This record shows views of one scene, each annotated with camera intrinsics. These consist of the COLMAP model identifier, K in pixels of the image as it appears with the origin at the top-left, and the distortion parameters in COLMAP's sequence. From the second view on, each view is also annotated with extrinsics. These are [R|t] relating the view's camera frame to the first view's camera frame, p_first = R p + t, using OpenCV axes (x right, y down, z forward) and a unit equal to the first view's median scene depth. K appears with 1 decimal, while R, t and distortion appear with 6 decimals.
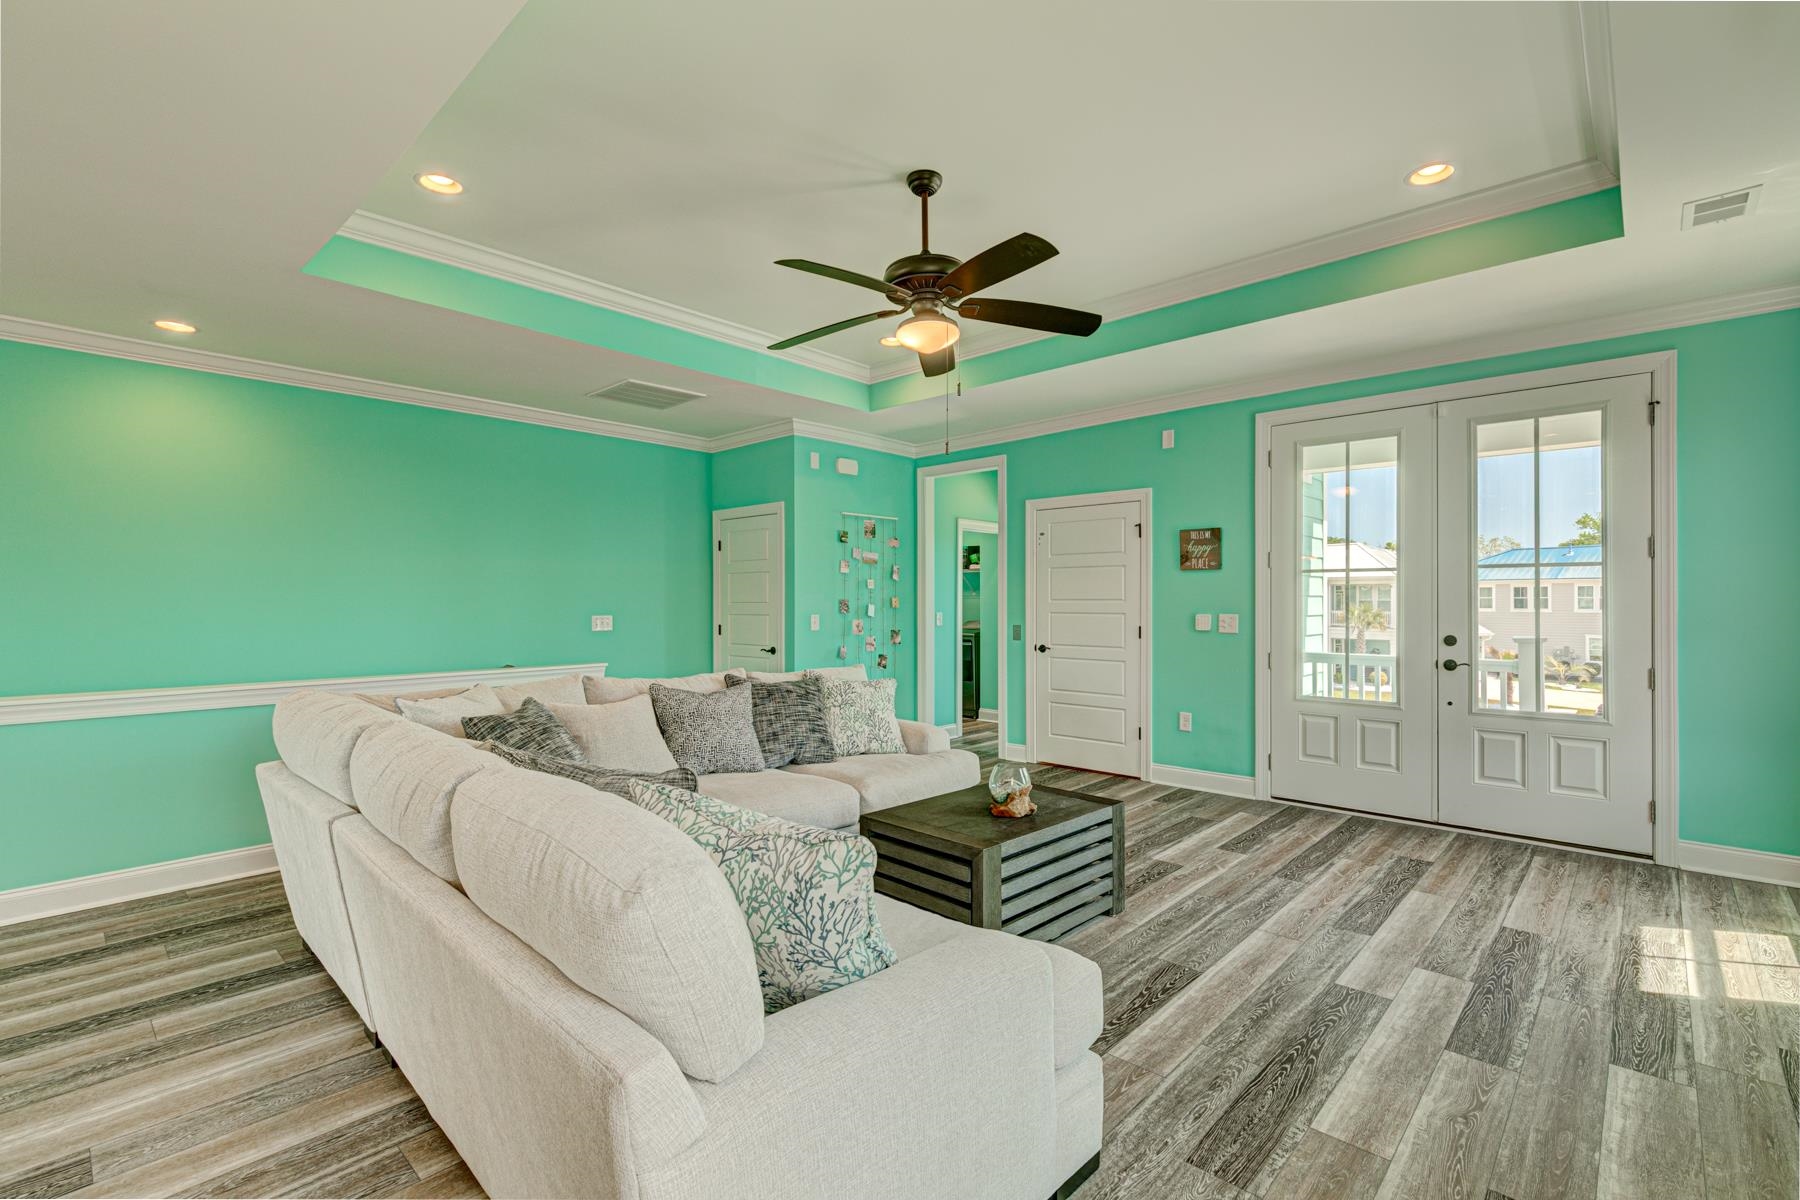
lens RADIAL K [[800.6, 0, 899.7], [0, 800.6, 596.4], [0, 0, 1]] dist [0.003277, 0.000700]
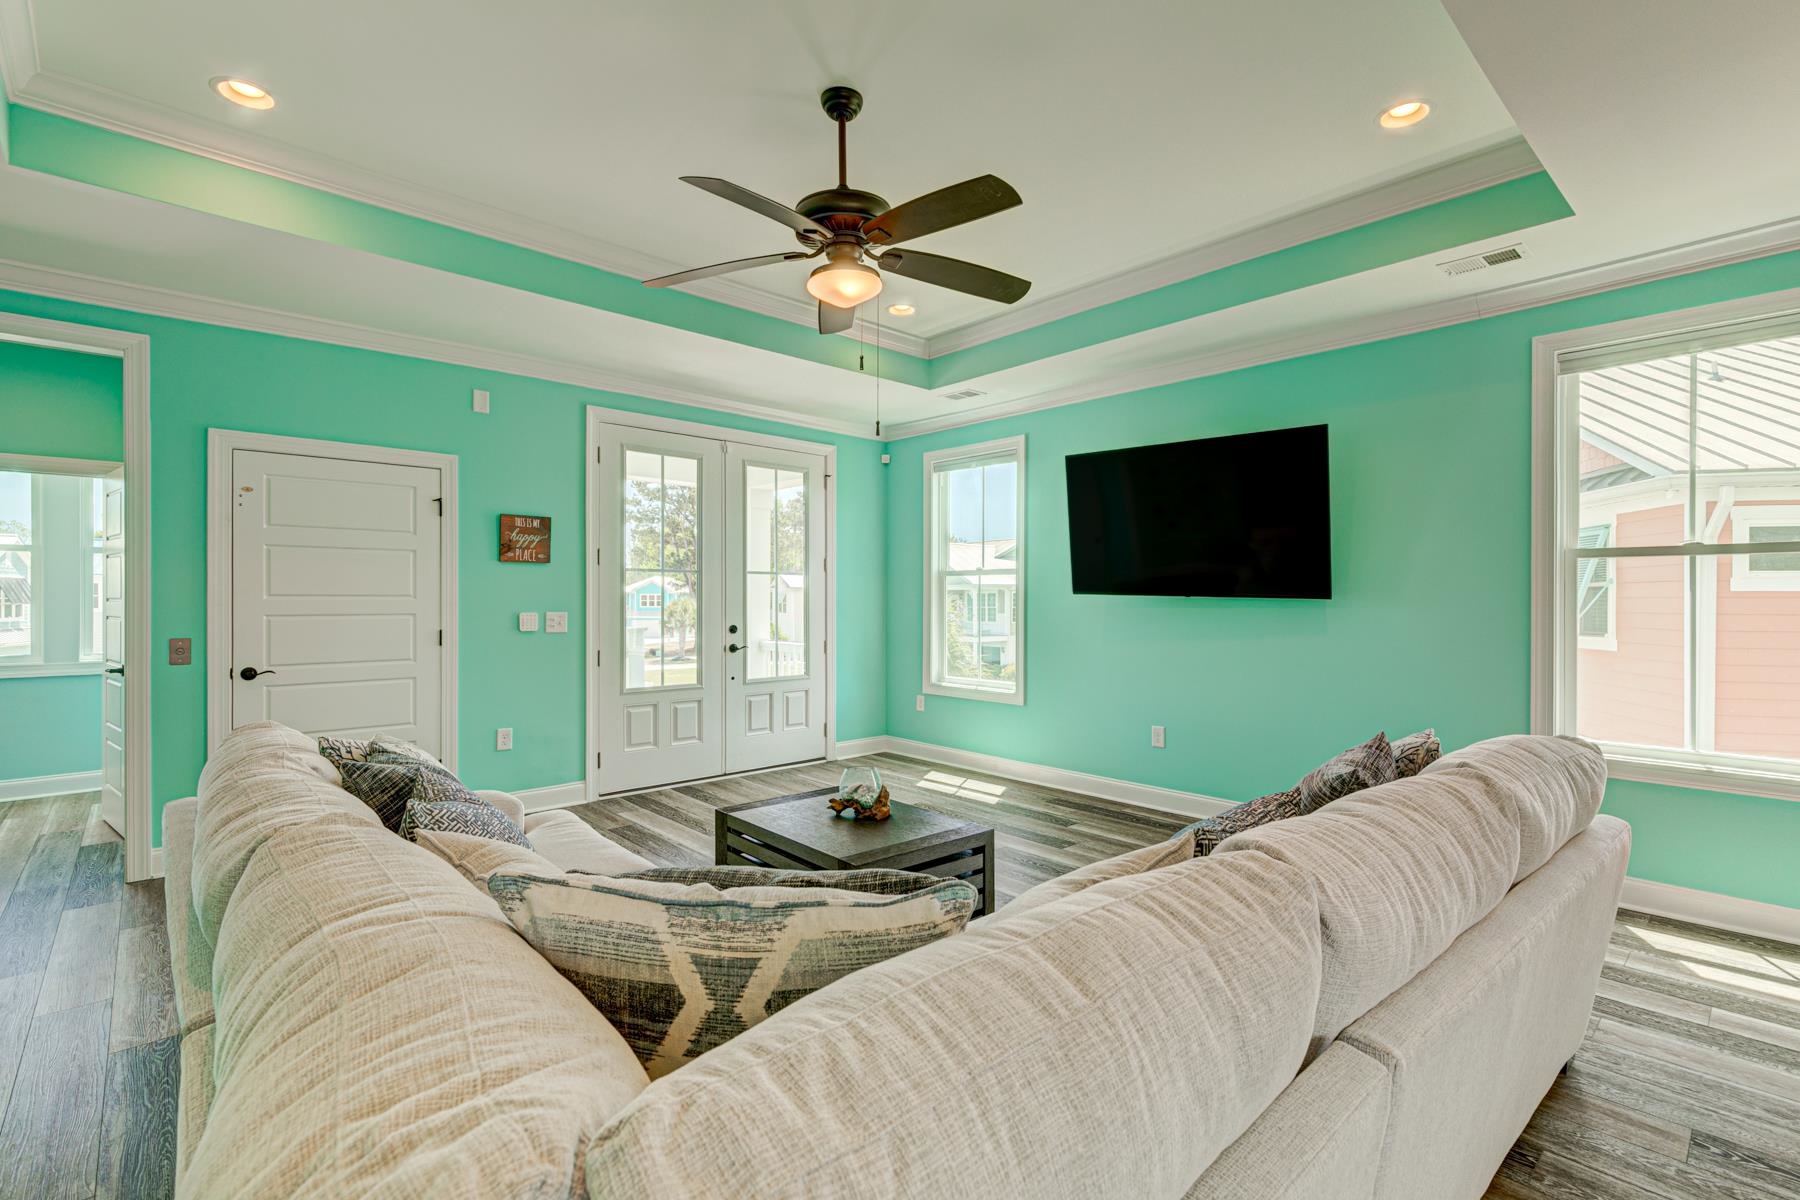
lens RADIAL K [[822.8, 0, 894.9], [0, 822.8, 602.9], [0, 0, 1]] dist [-0.003121, -0.000263]
pose [[0.077470, -0.000727, 0.996994, -0.515492], [-0.003897, 0.999992, 0.001032, 0.009333], [-0.996987, -0.003965, 0.077466, 0.547699]]
